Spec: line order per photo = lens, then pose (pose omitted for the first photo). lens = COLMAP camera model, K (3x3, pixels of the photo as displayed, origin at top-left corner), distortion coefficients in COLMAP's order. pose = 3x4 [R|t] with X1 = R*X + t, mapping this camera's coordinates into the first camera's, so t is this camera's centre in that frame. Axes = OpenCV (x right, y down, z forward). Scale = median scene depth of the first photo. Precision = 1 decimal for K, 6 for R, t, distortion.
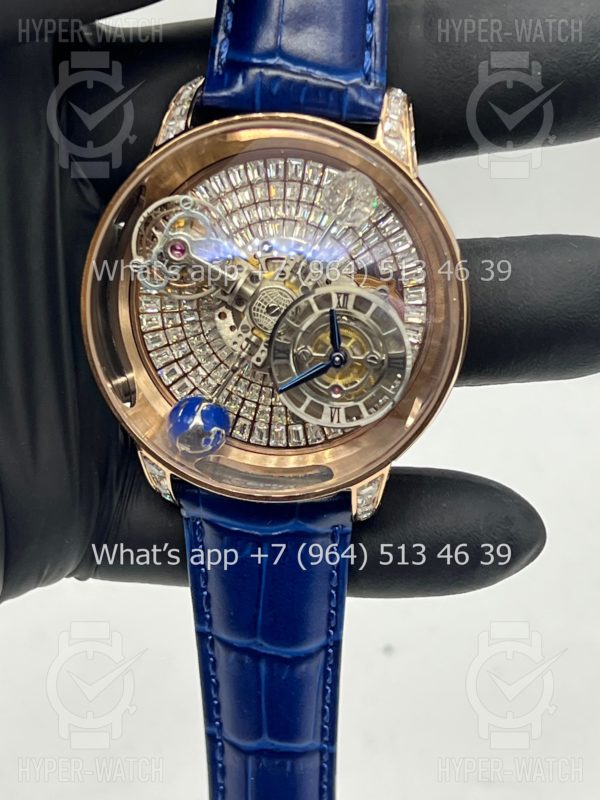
lens RADIAL K [[1768.1, 0, 300.0], [0, 1768.1, 400.0], [0, 0, 1]] dist [0.098114, -0.203893]
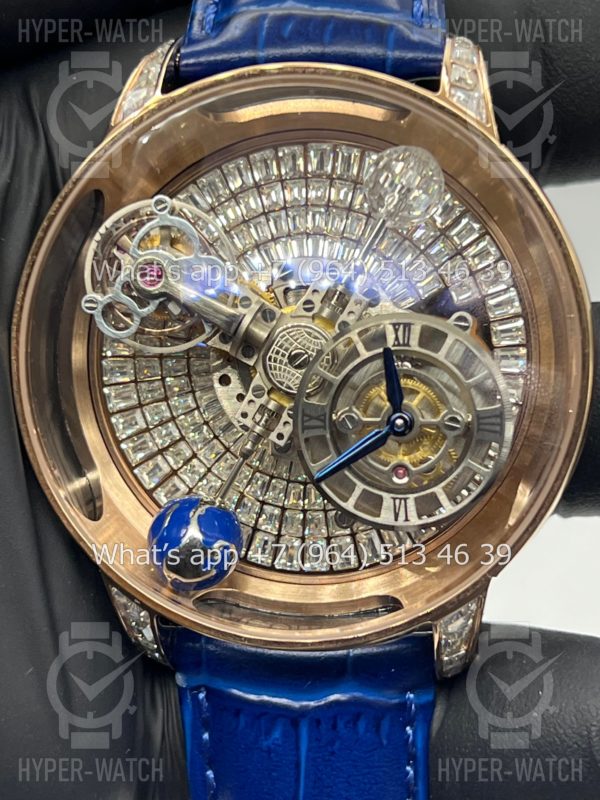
lens RADIAL K [[1810.1, 0, 286.9], [0, 1810.1, 401.8], [0, 0, 1]] dist [0.118299, 0.462920]
pose [[0.998294, -0.053346, -0.023752, -0.004126], [0.049964, 0.990844, -0.125424, 0.050073], [0.030225, 0.124023, 0.991819, 0.321118]]
